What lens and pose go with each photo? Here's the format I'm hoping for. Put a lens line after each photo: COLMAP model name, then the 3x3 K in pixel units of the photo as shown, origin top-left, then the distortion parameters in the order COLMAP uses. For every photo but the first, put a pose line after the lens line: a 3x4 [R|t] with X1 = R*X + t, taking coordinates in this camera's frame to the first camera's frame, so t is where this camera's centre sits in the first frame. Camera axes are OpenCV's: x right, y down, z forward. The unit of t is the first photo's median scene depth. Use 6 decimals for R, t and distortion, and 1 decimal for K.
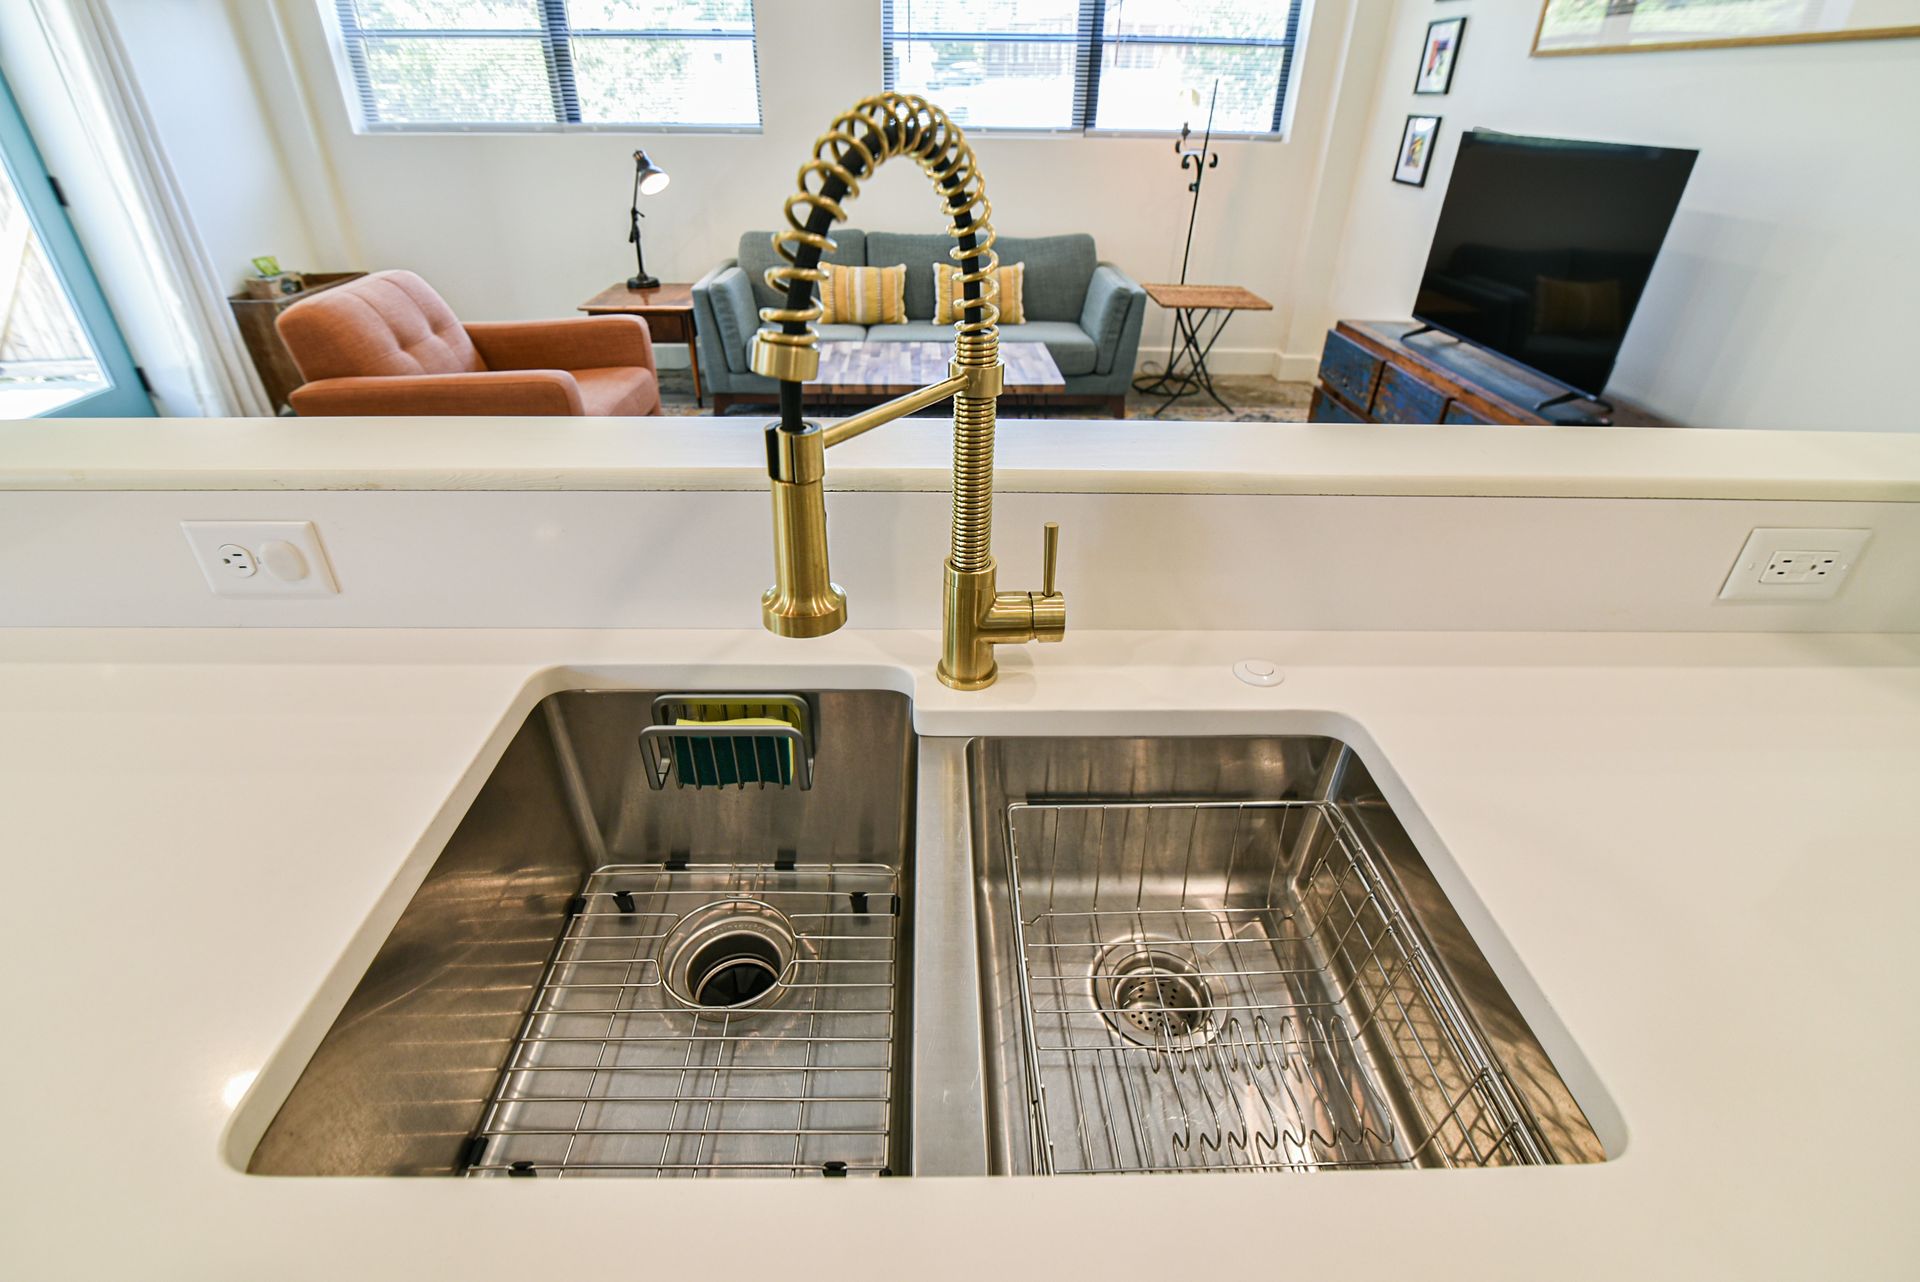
lens RADIAL K [[883.4, 0, 954.8], [0, 883.4, 643.4], [0, 0, 1]] dist [-0.019063, -0.000096]
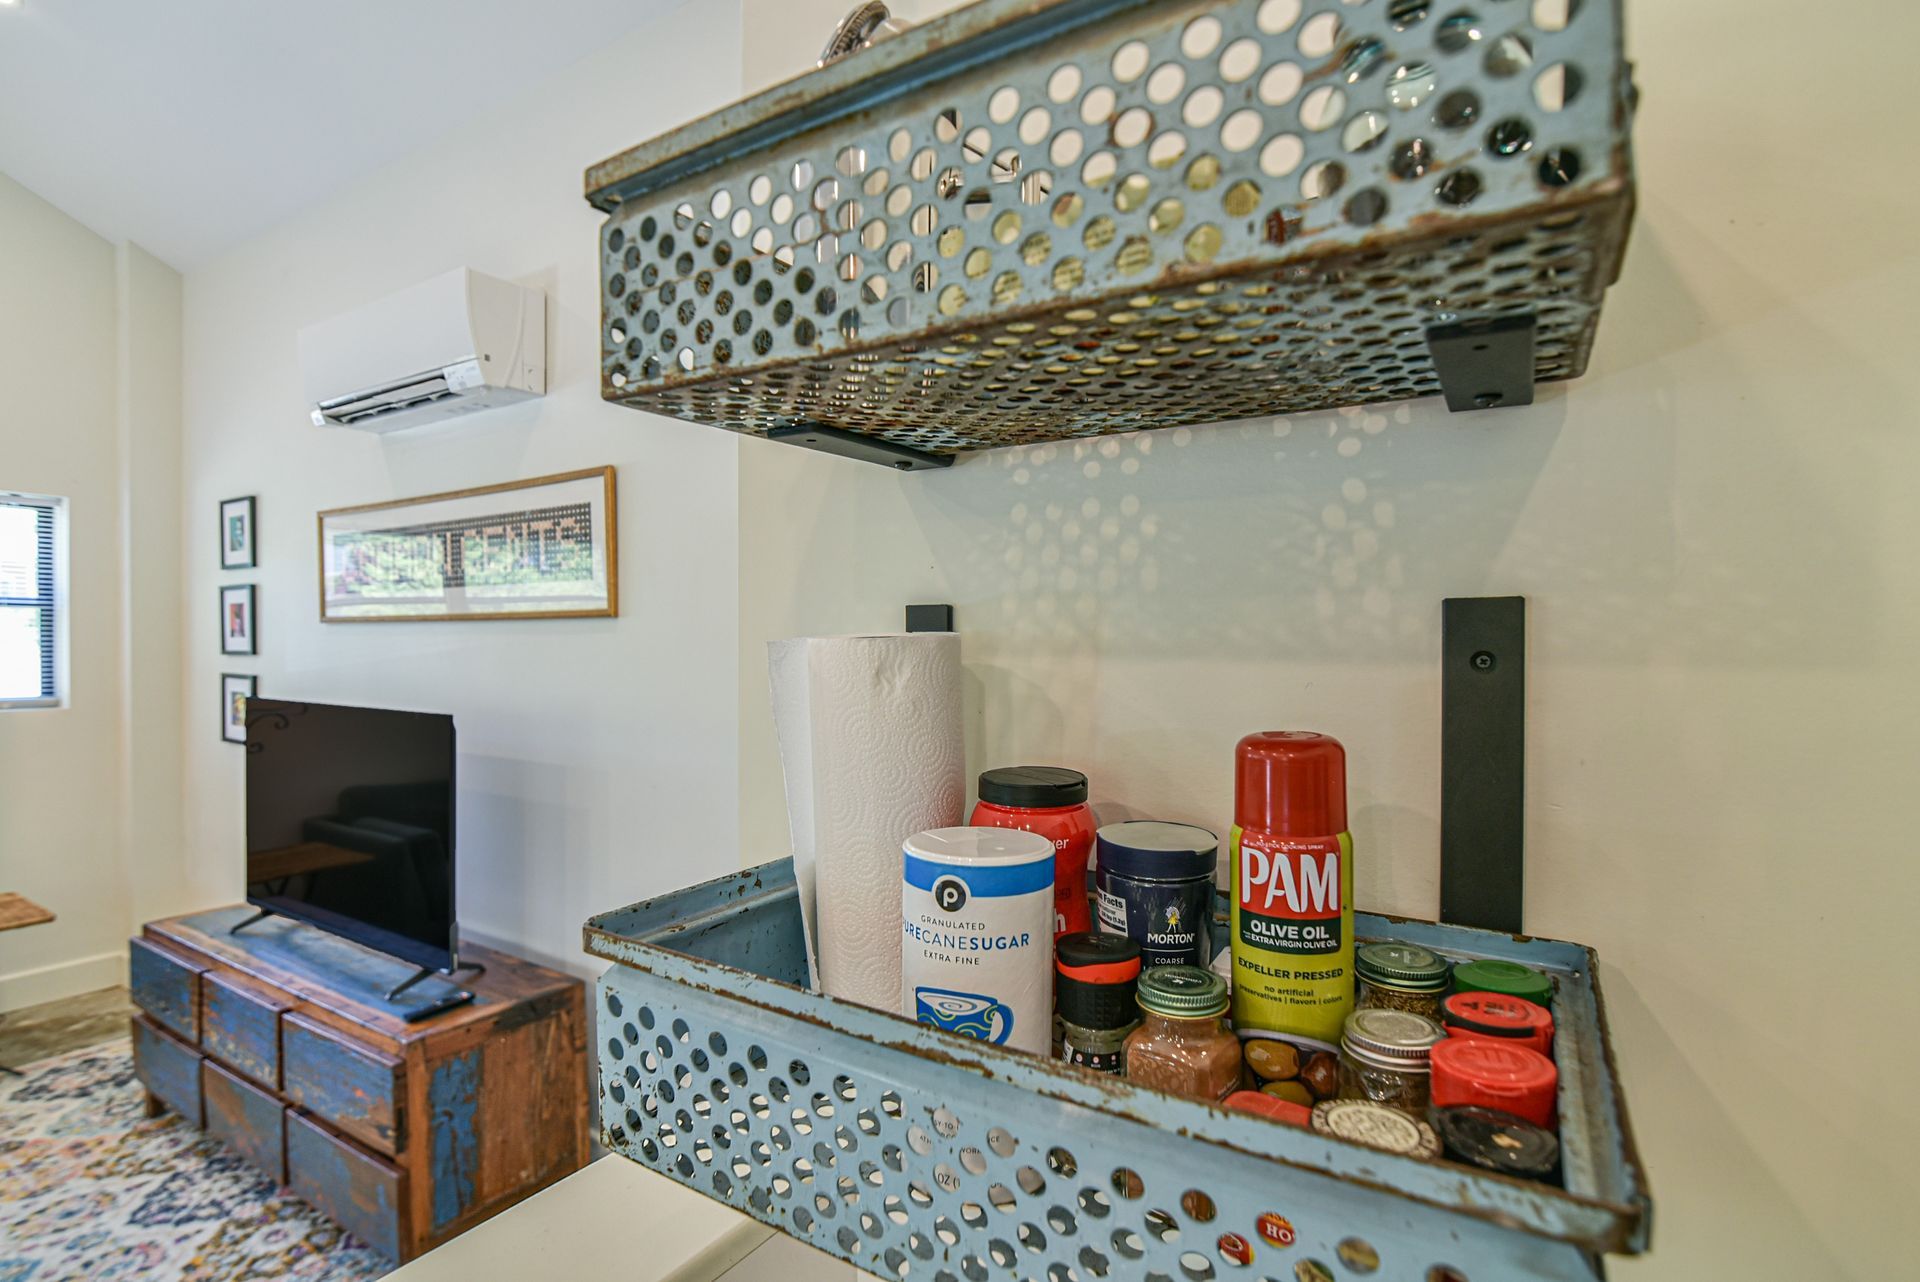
lens RADIAL K [[883.4, 0, 907.1], [0, 883.4, 650.9], [0, 0, 1]] dist [-0.019063, -0.000096]
pose [[0.566753, -0.020305, 0.823637, 0.173175], [0.439809, 0.852797, -0.281613, -0.063556], [-0.696677, 0.521848, 0.492256, 0.058876]]
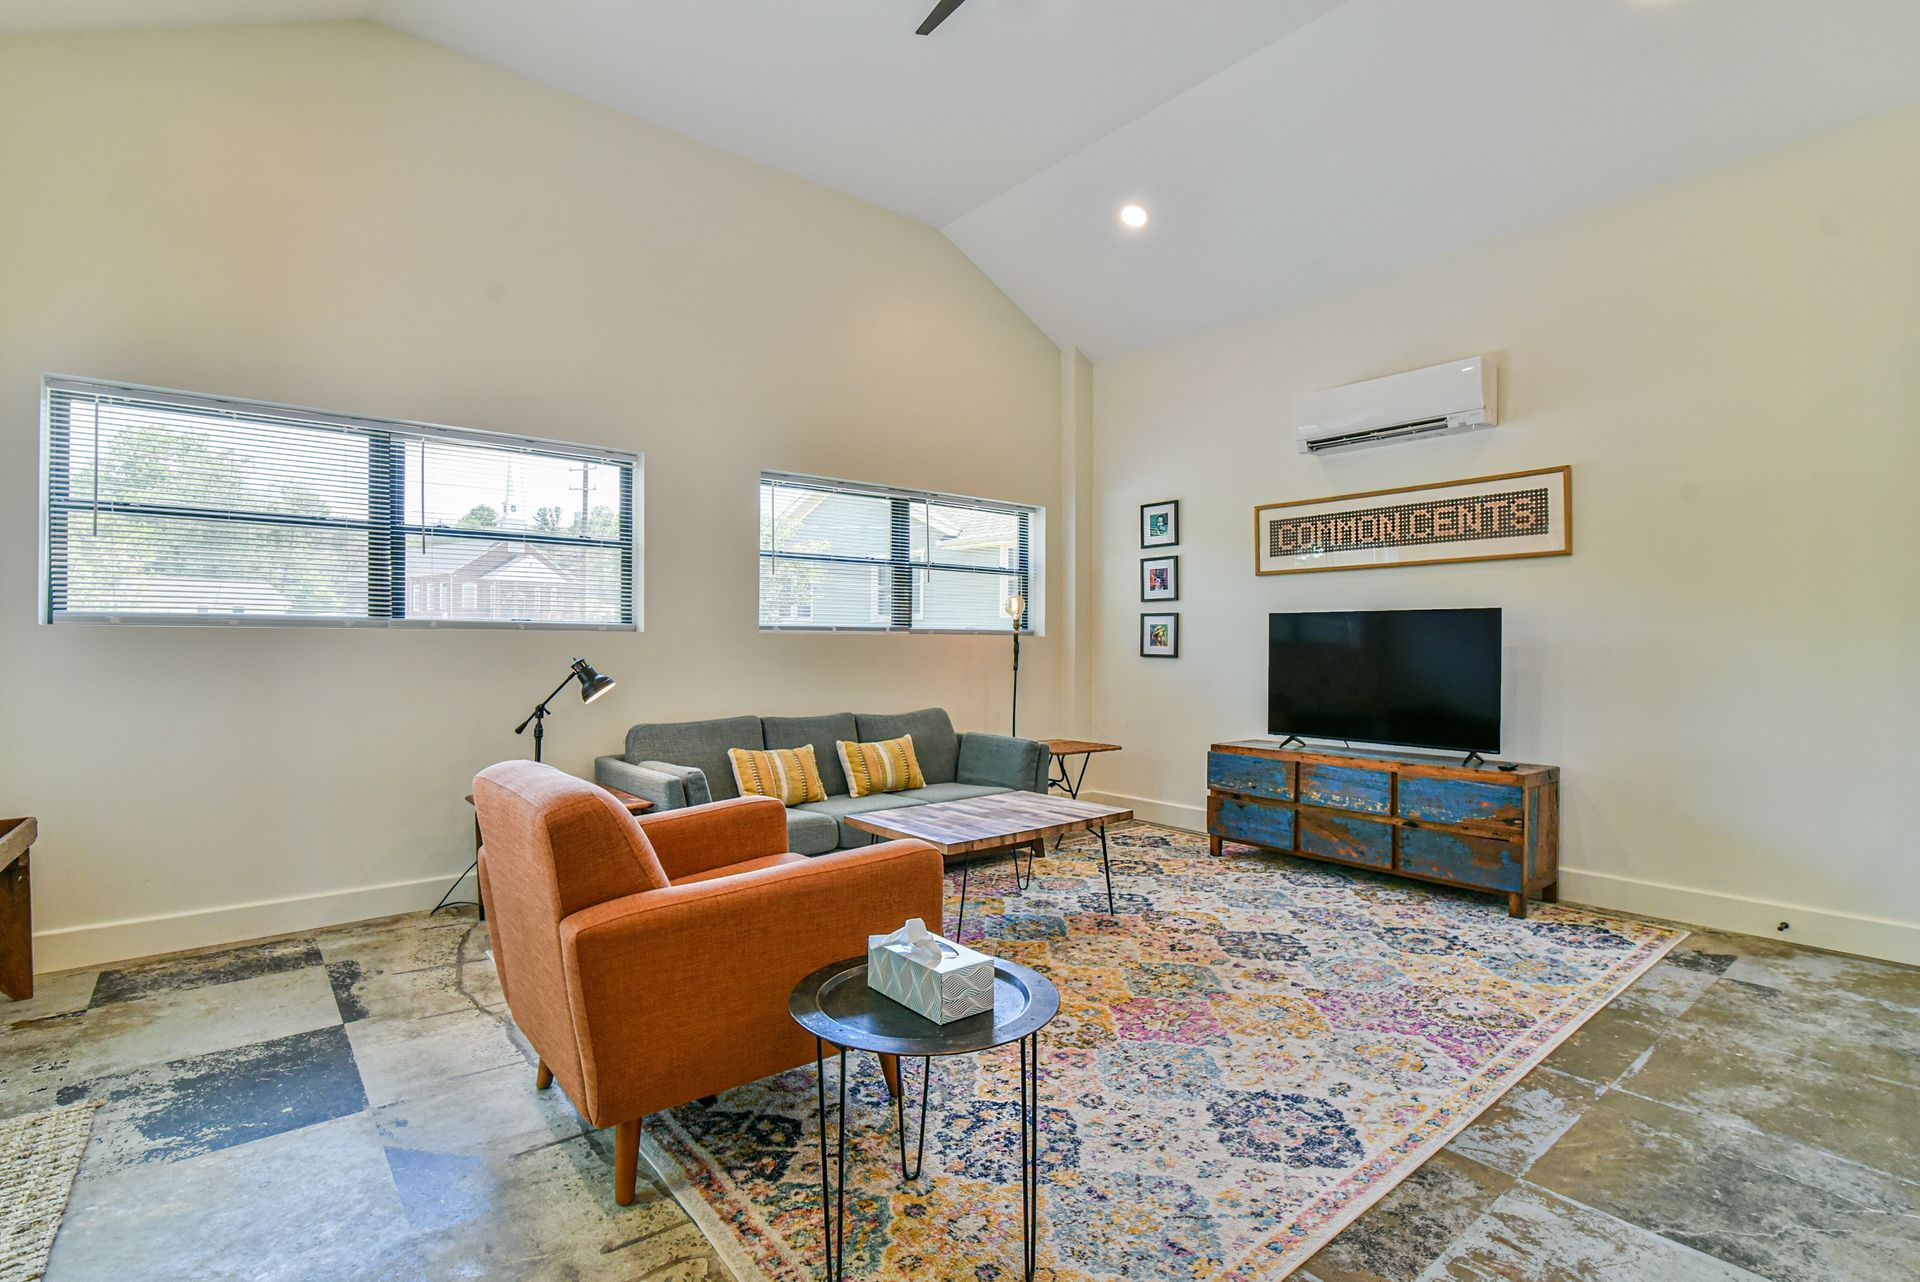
lens RADIAL K [[883.4, 0, 942.2], [0, 883.4, 640.0], [0, 0, 1]] dist [-0.019063, -0.000096]
pose [[0.794777, -0.007848, 0.606850, -0.567993], [0.328503, 0.846335, -0.419288, -0.072441], [-0.510308, 0.532593, 0.675226, 0.210498]]
